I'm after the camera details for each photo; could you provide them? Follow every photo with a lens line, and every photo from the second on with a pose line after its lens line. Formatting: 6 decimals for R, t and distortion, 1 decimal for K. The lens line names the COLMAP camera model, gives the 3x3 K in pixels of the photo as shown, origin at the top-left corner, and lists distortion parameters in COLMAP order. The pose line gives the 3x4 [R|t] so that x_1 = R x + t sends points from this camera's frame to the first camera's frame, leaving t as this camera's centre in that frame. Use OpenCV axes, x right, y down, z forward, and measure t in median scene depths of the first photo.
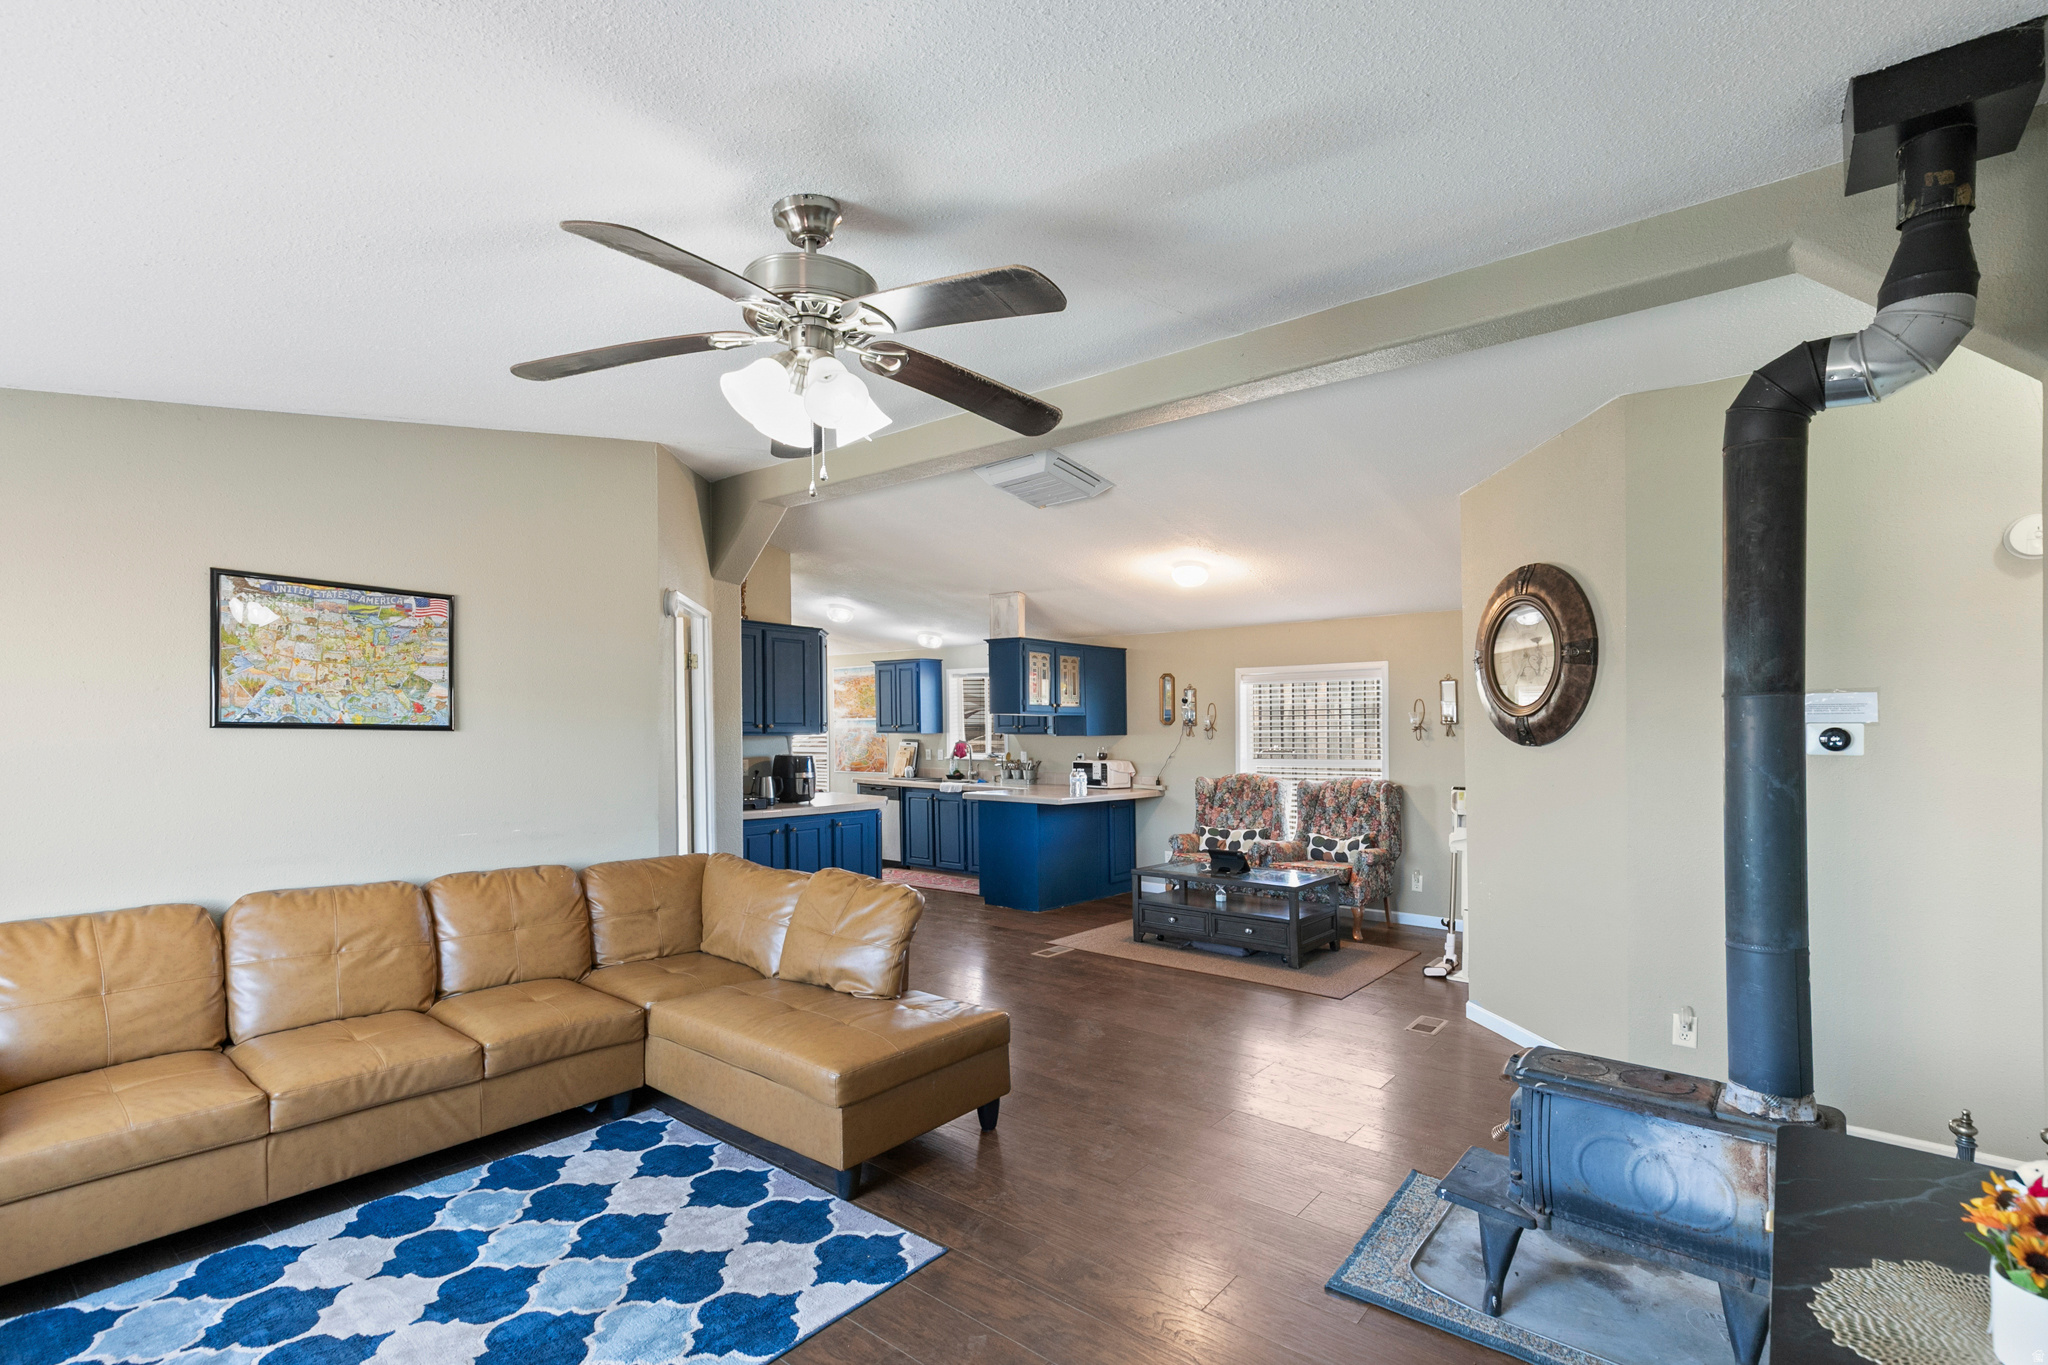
lens RADIAL K [[940.0, 0, 975.4], [0, 940.0, 639.8], [0, 0, 1]] dist [-0.005869, 0.003779]
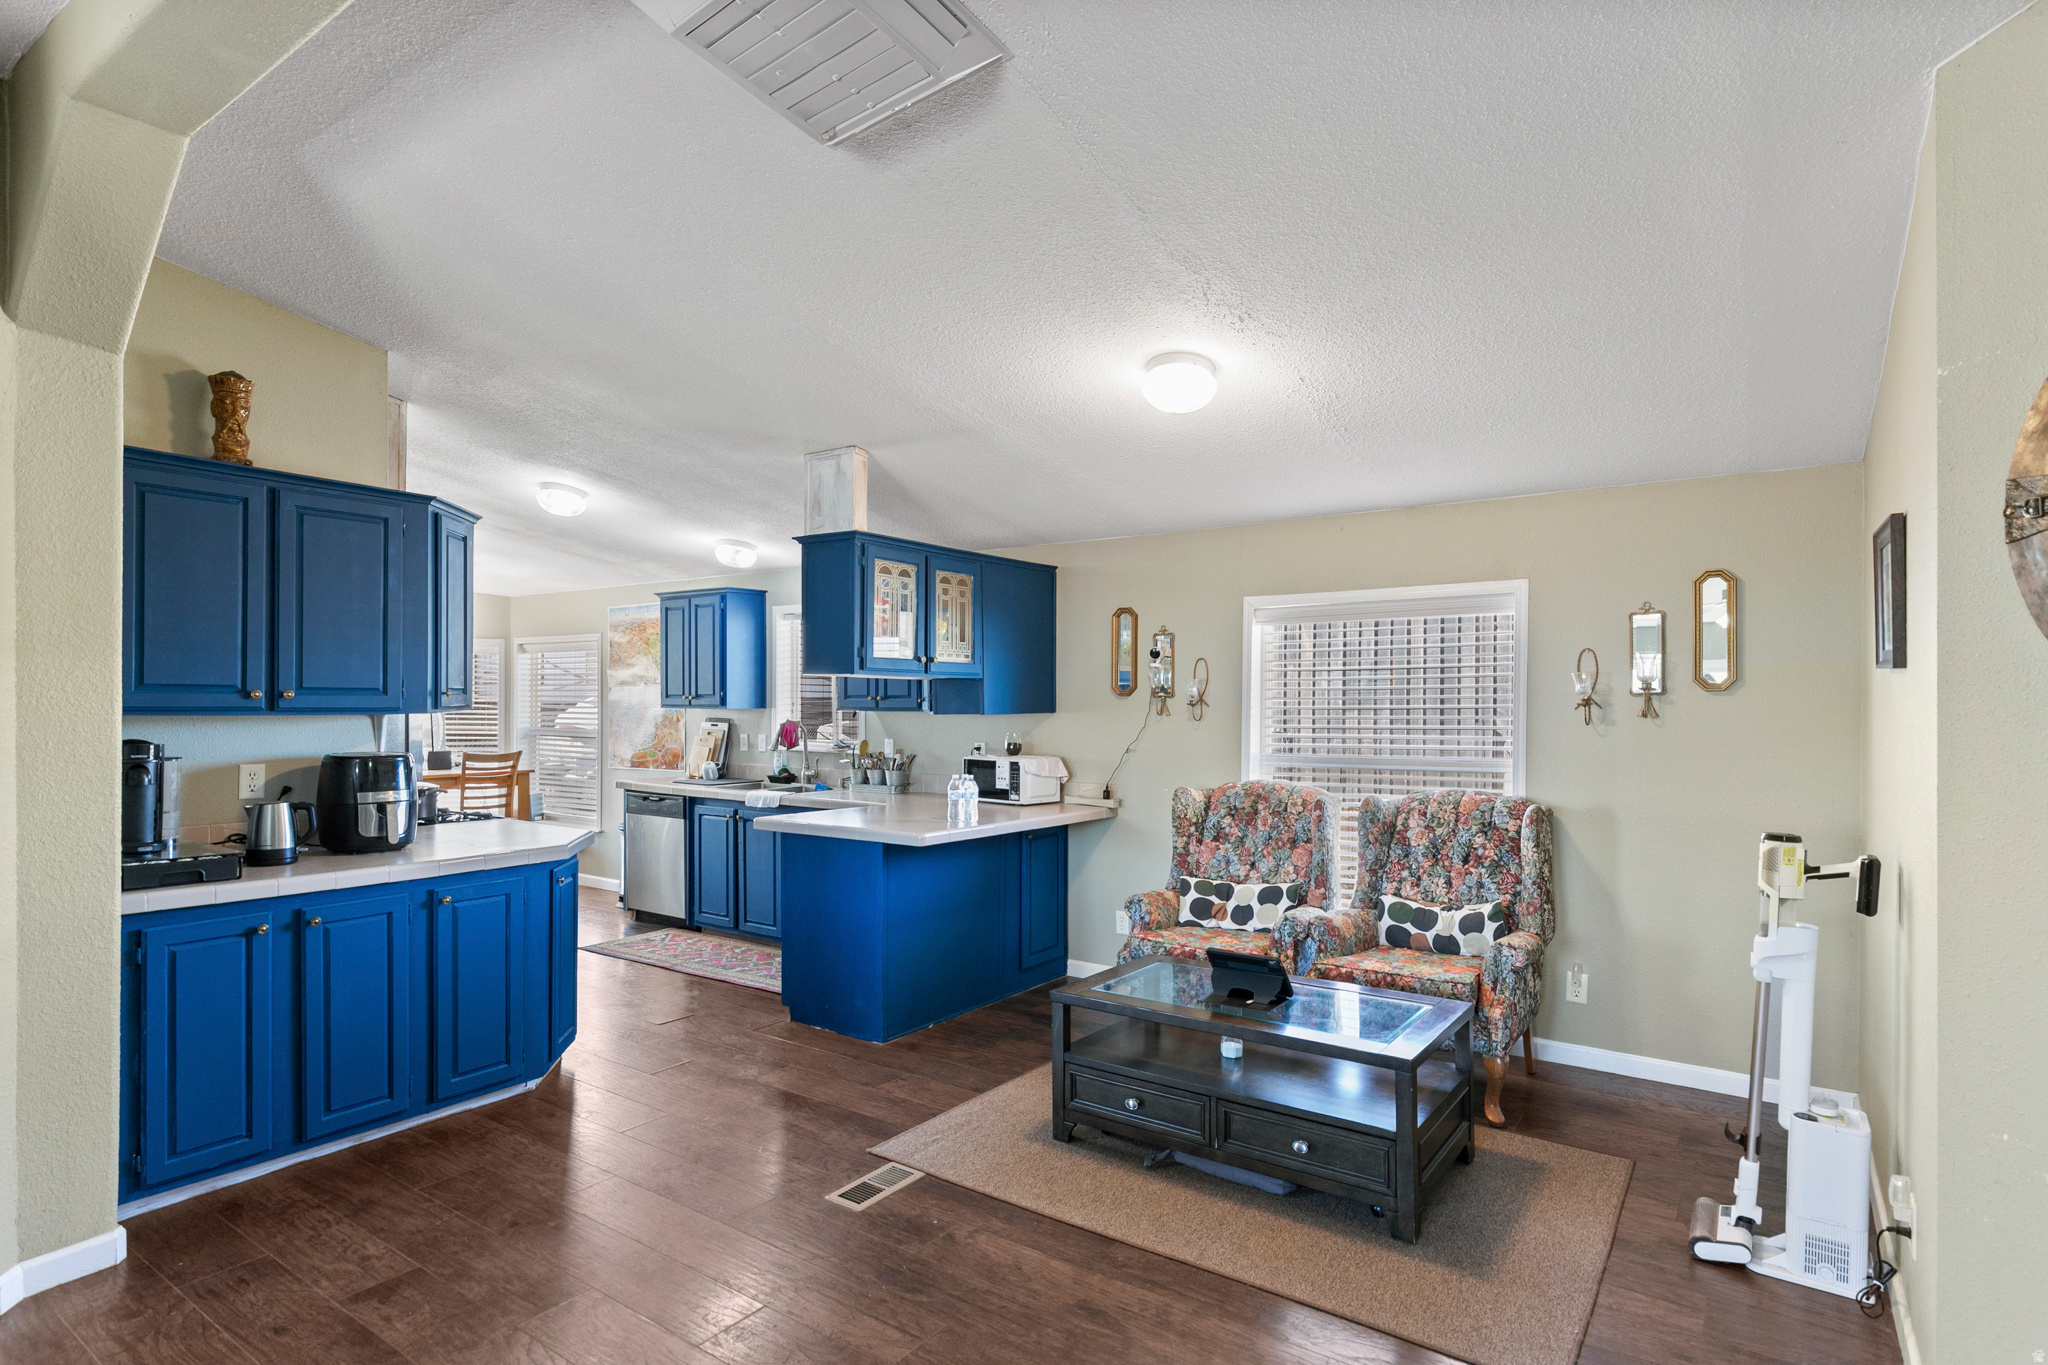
lens RADIAL K [[1049.2, 0, 1006.3], [0, 1049.2, 657.8], [0, 0, 1]] dist [-0.003080, -0.000718]
pose [[0.995289, 0.006504, 0.096734, 0.073051], [-0.011468, 0.998640, 0.050857, 0.037032], [-0.096271, -0.051727, 0.994010, 0.384732]]
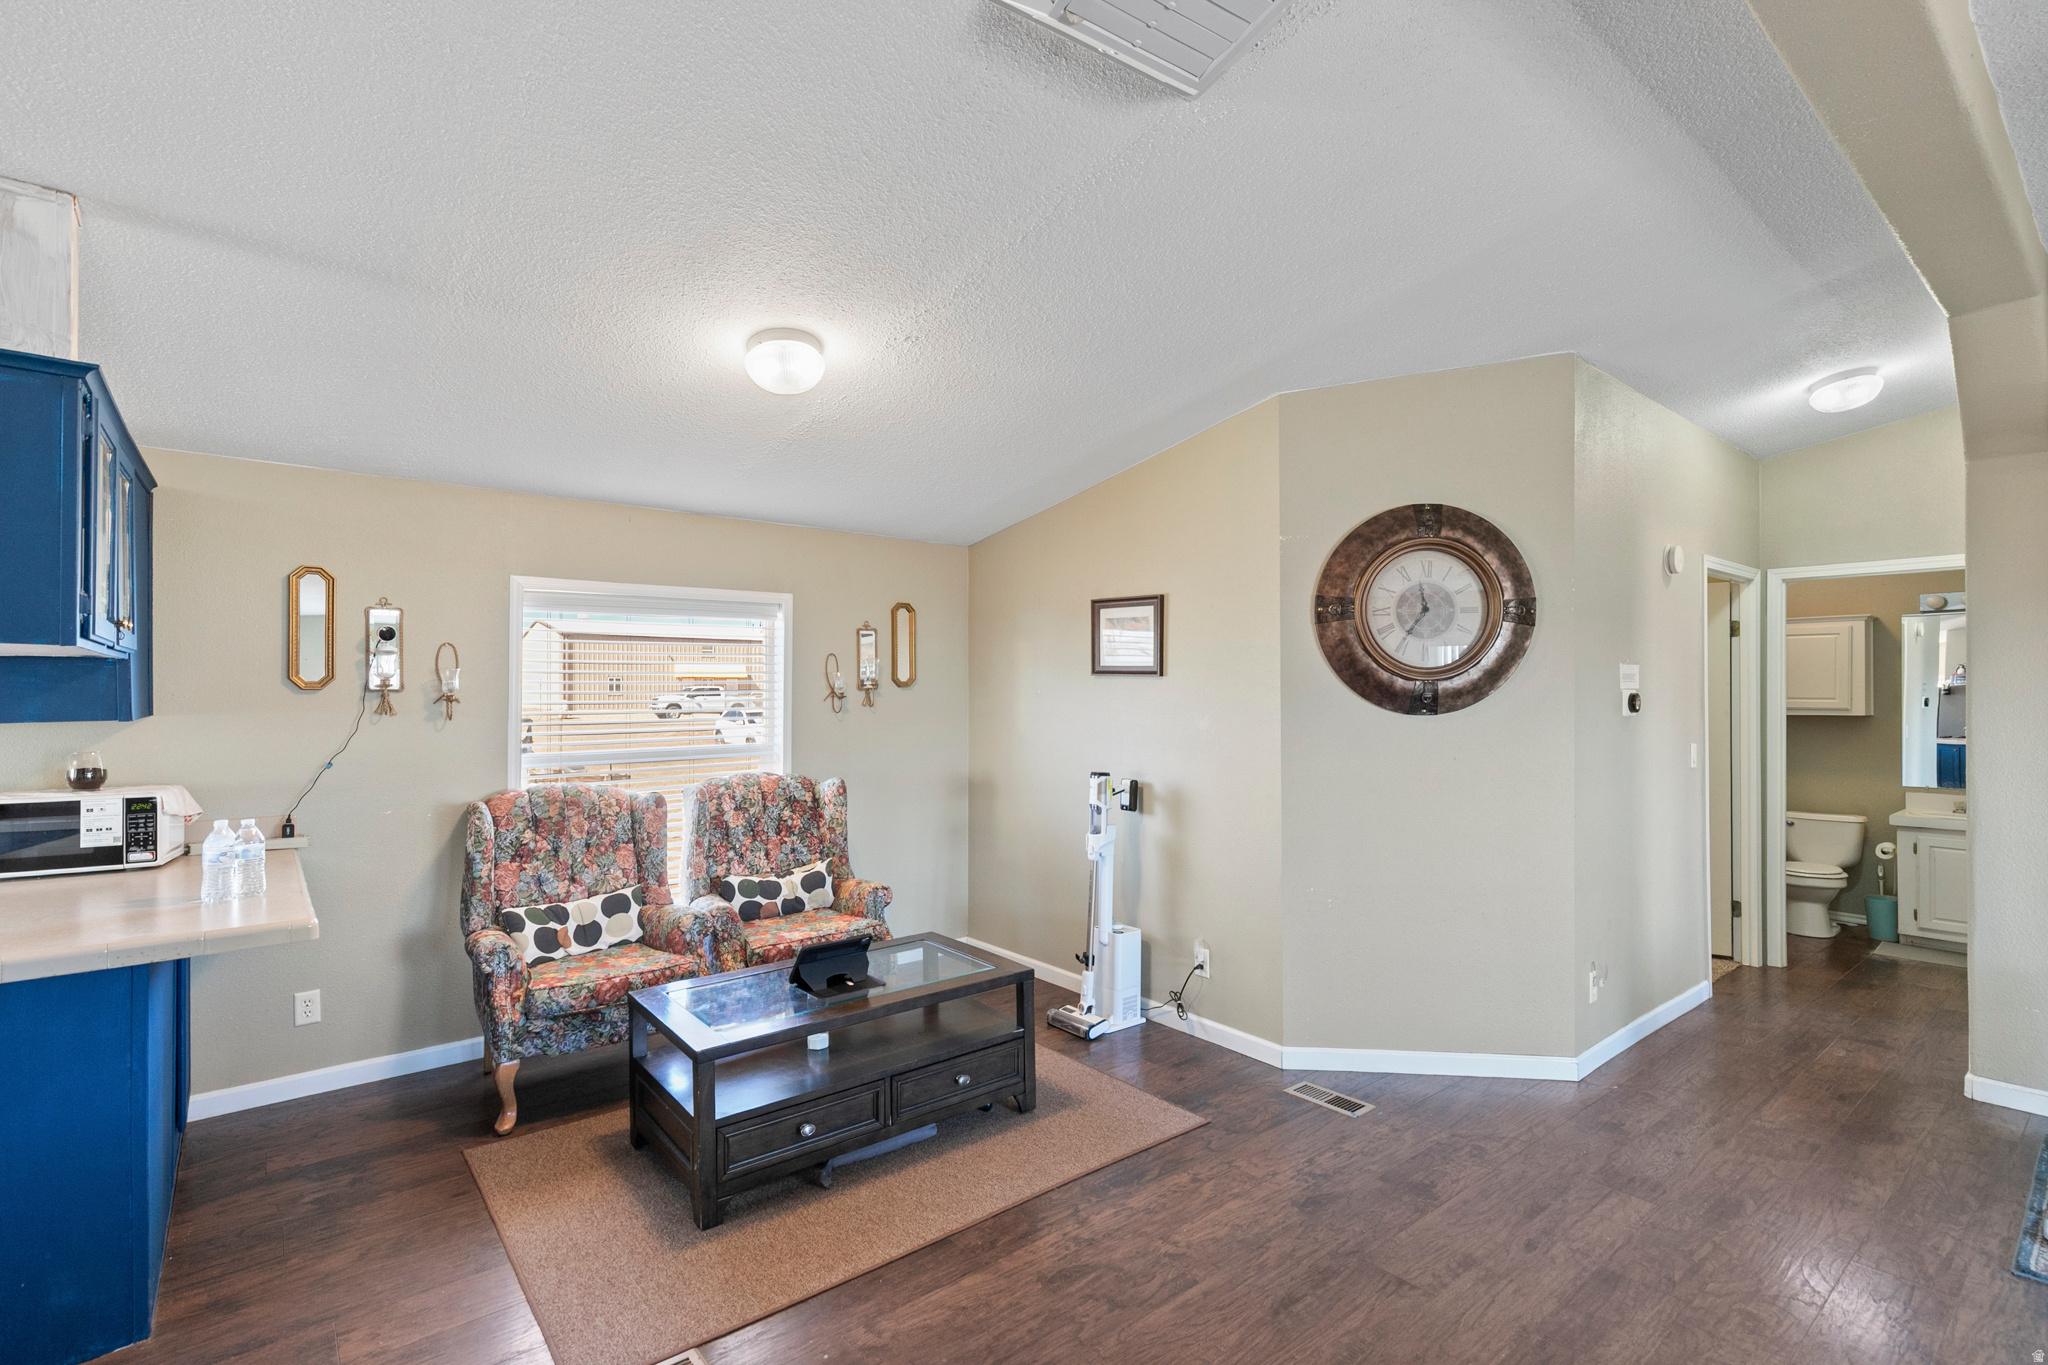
lens RADIAL K [[940.0, 0, 1014.6], [0, 940.0, 688.7], [0, 0, 1]] dist [-0.005869, 0.003779]
pose [[0.169943, 0.006415, 0.985433, -0.161338], [-0.085401, 0.996313, 0.008242, 0.063999], [-0.981746, -0.085558, 0.169864, 0.663733]]
